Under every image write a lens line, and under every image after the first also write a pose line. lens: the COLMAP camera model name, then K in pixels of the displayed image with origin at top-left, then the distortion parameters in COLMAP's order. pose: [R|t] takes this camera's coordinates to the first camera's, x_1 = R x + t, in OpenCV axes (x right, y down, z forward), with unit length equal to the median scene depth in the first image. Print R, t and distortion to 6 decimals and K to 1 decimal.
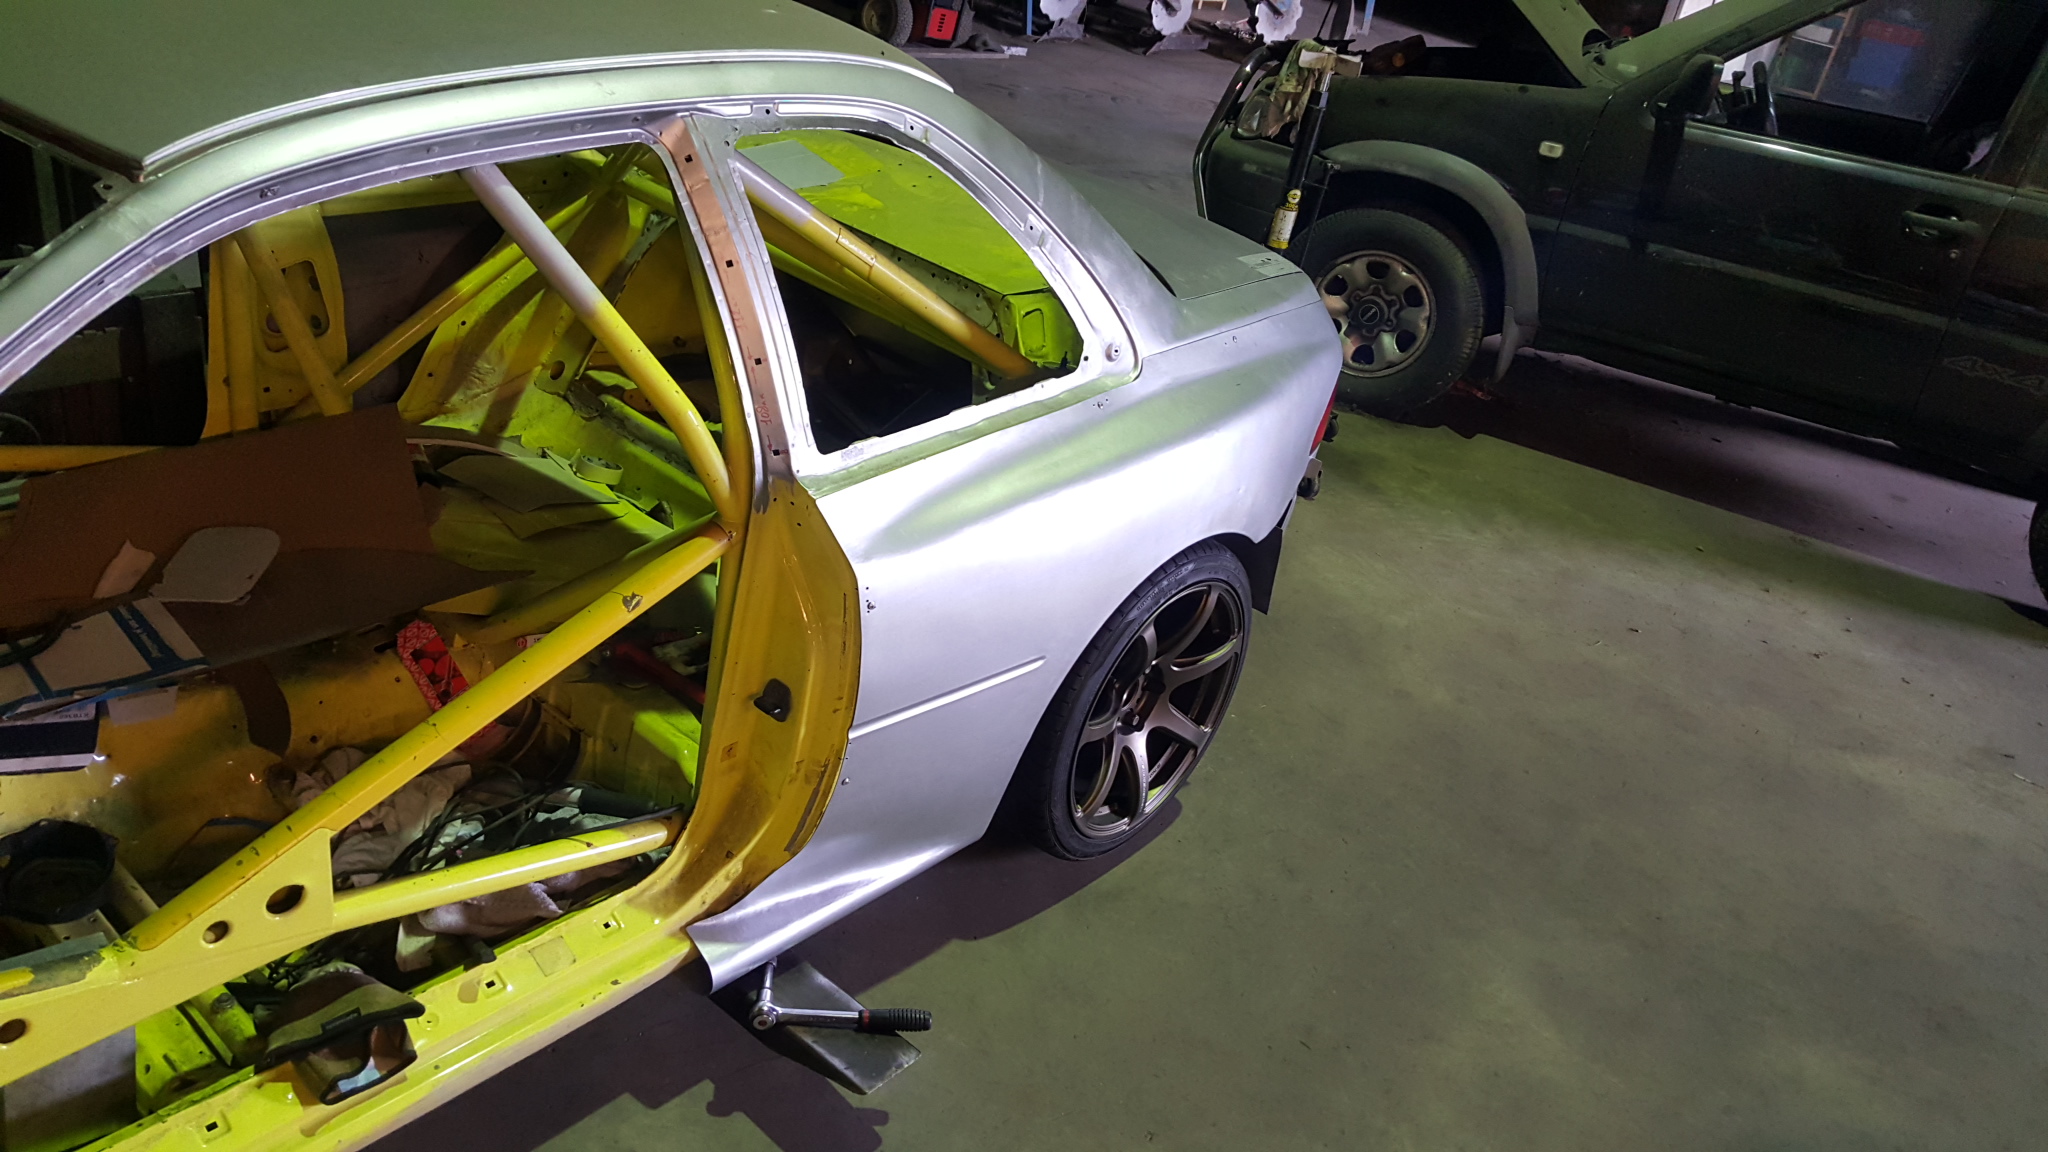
lens RADIAL K [[1480.9, 0, 1026.1], [0, 1480.9, 555.8], [0, 0, 1]] dist [0.153379, -0.248221]
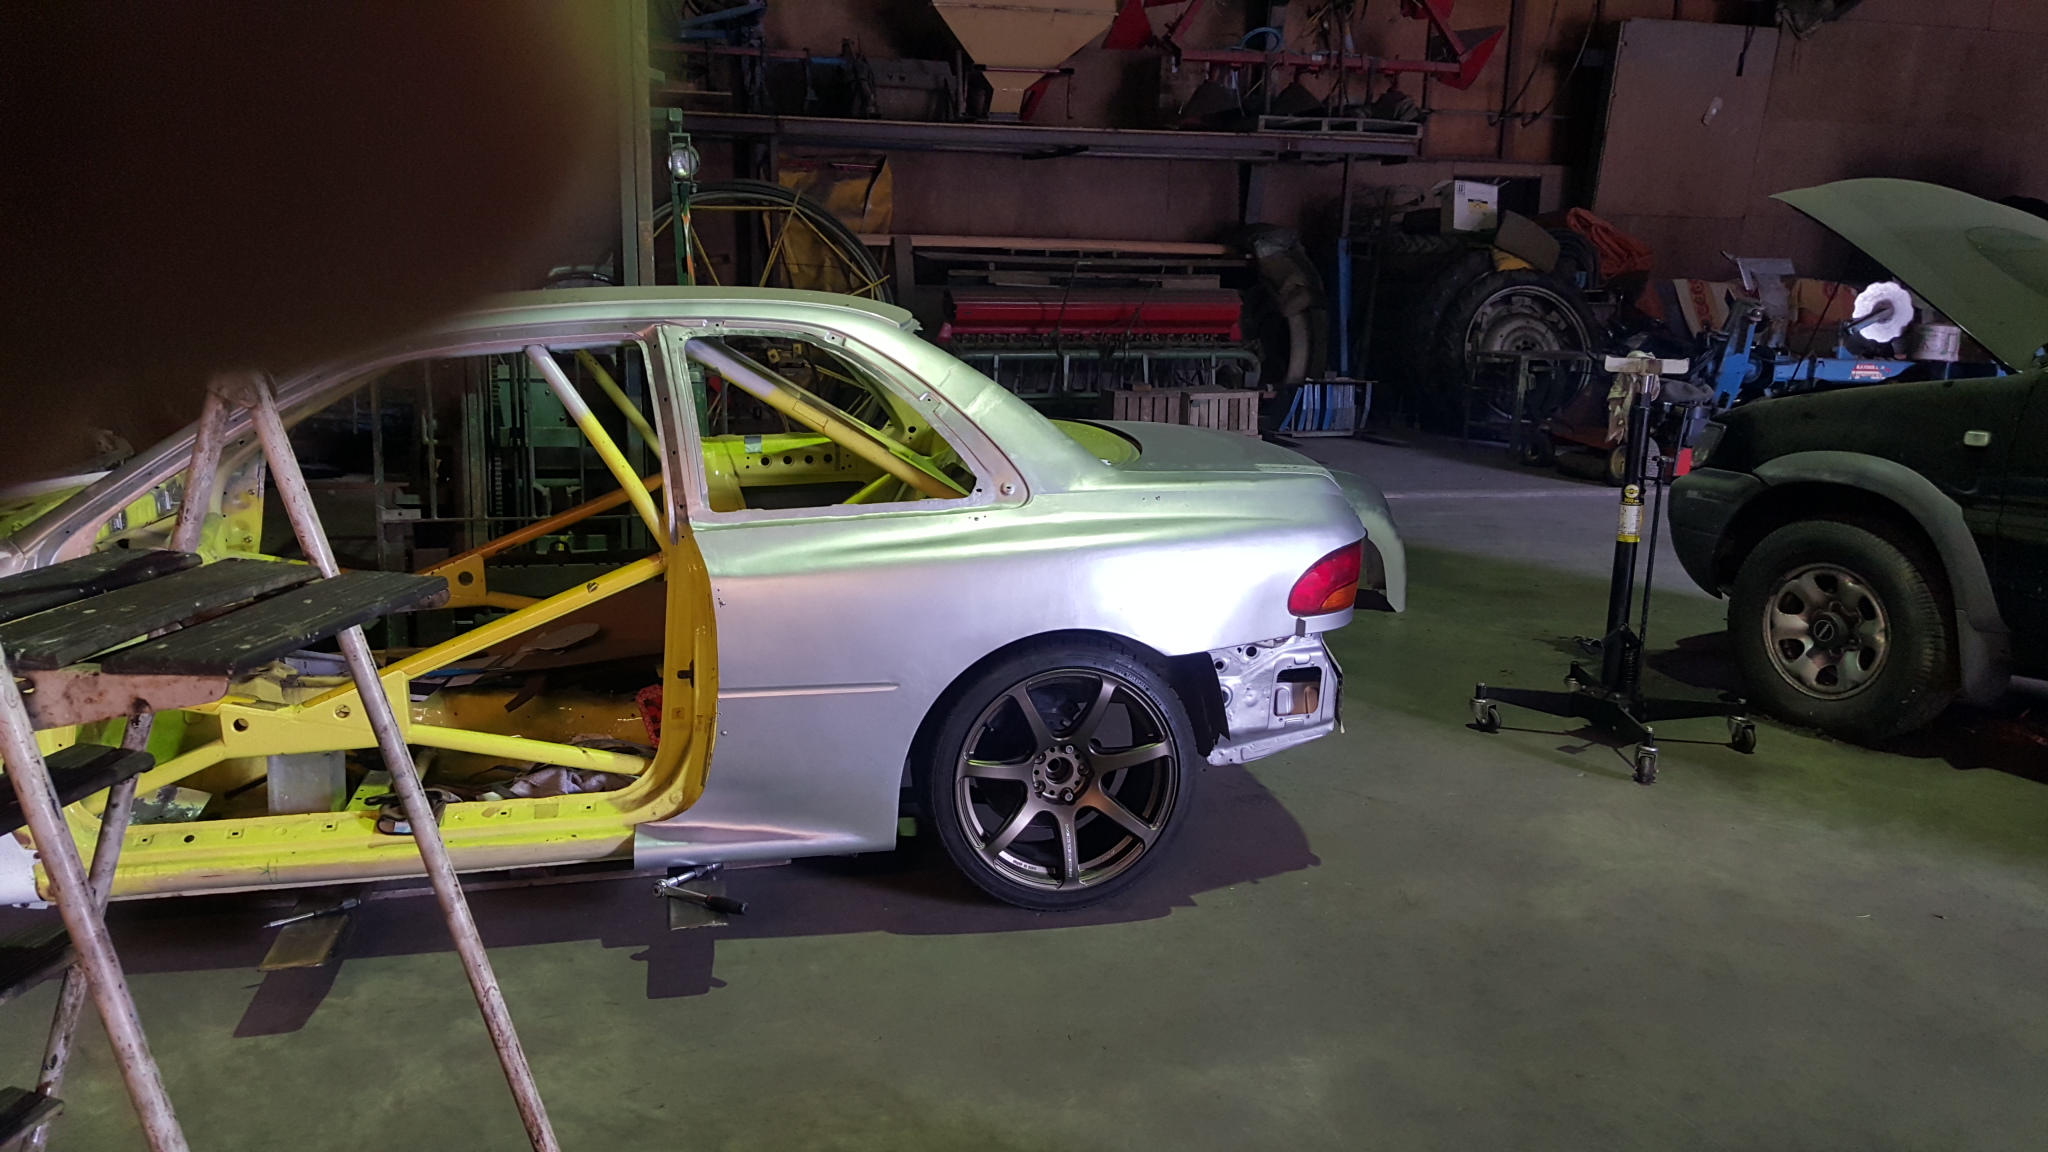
lens RADIAL K [[1487.6, 0, 1024.0], [0, 1487.6, 576.0], [0, 0, 1]] dist [0.161202, -0.271598]
pose [[0.793737, -0.049179, -0.606270, 0.918381], [-0.155378, 0.947265, -0.280262, 0.331082], [0.588081, 0.316656, 0.744238, -0.006051]]
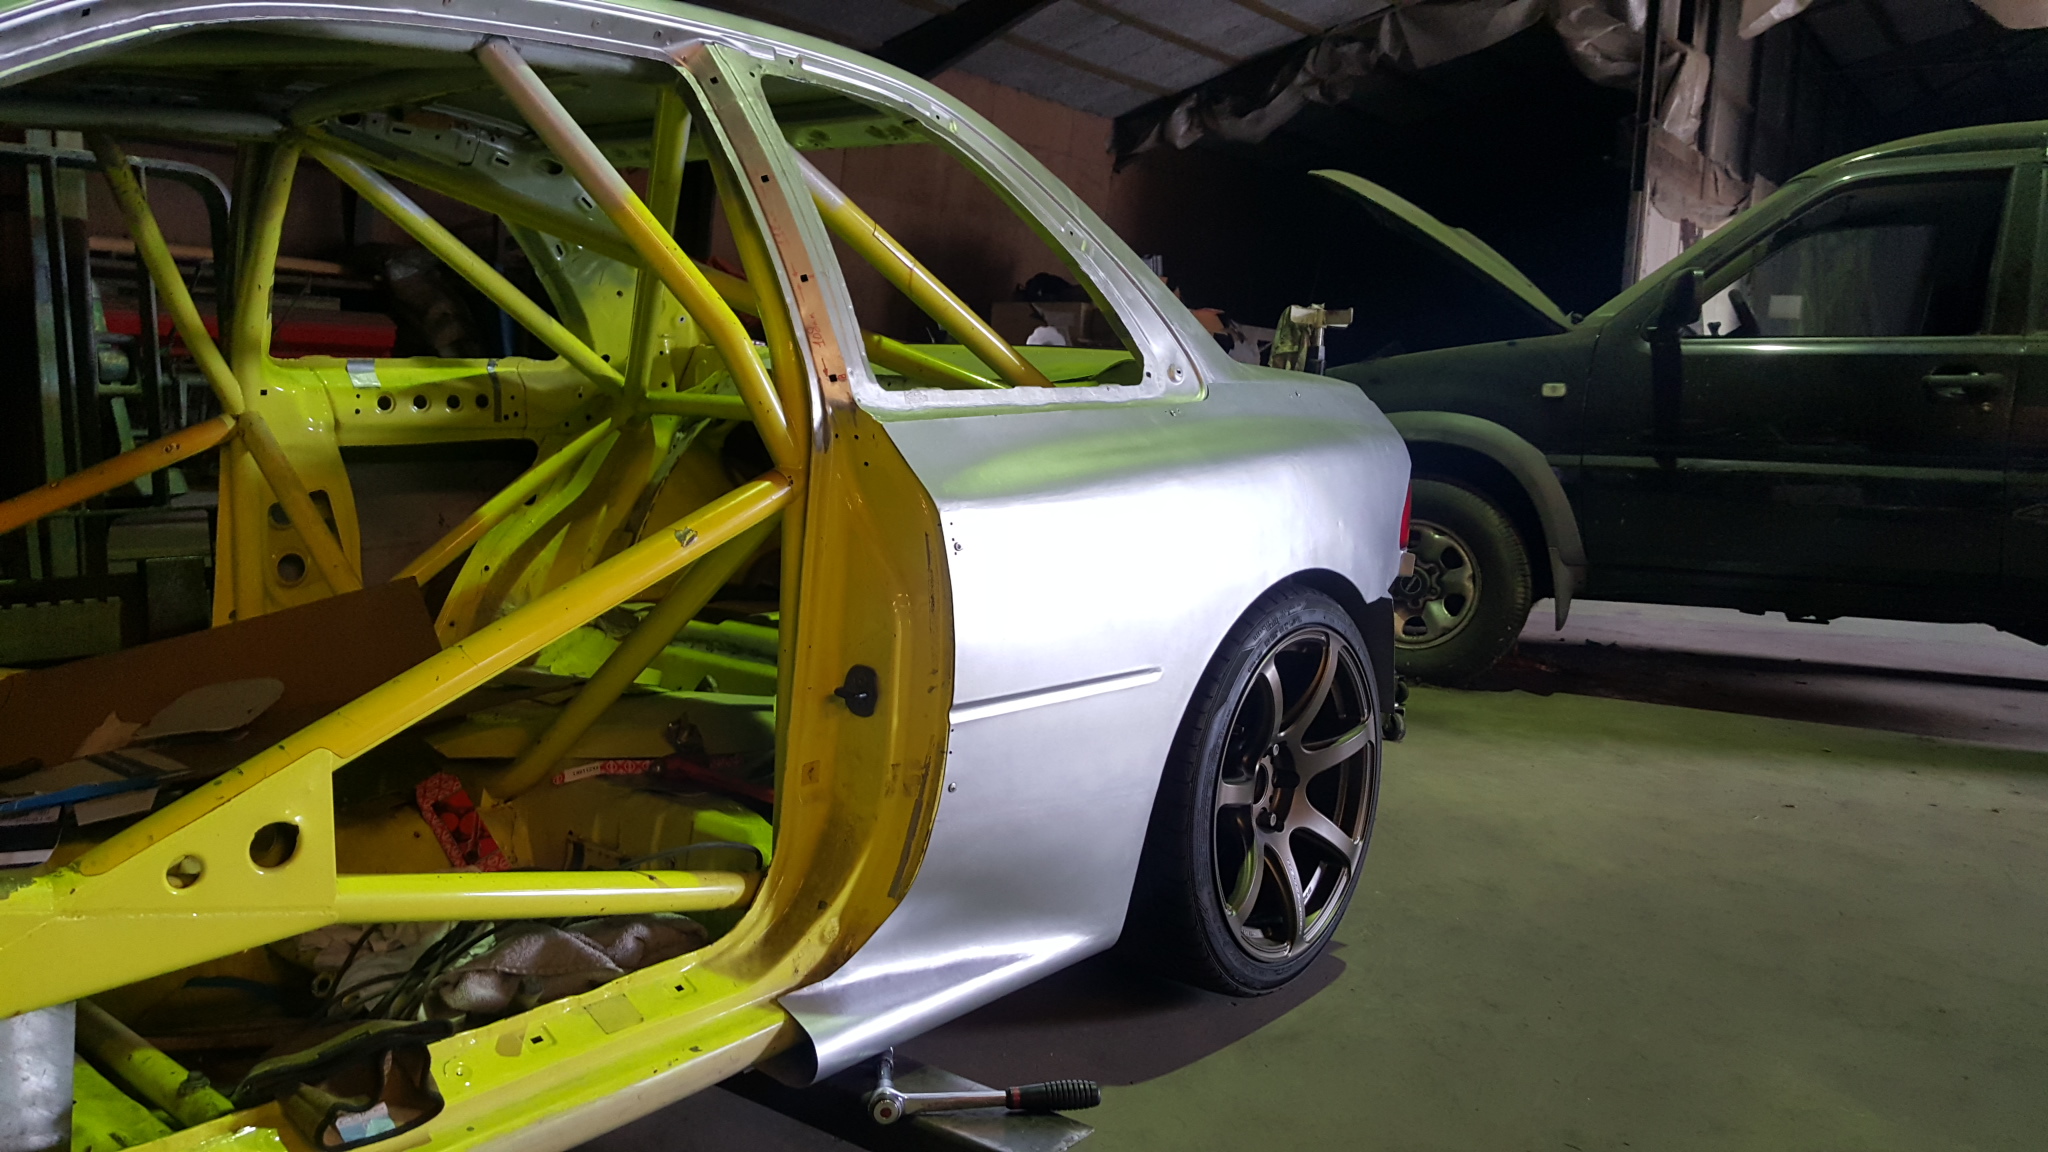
lens RADIAL K [[1487.6, 0, 1024.0], [0, 1487.6, 576.0], [0, 0, 1]] dist [0.161202, -0.271598]
pose [[0.989446, -0.144565, 0.009856, -0.063541], [0.139438, 0.931439, -0.336122, 0.284382], [0.039412, 0.333949, 0.941767, 0.155804]]
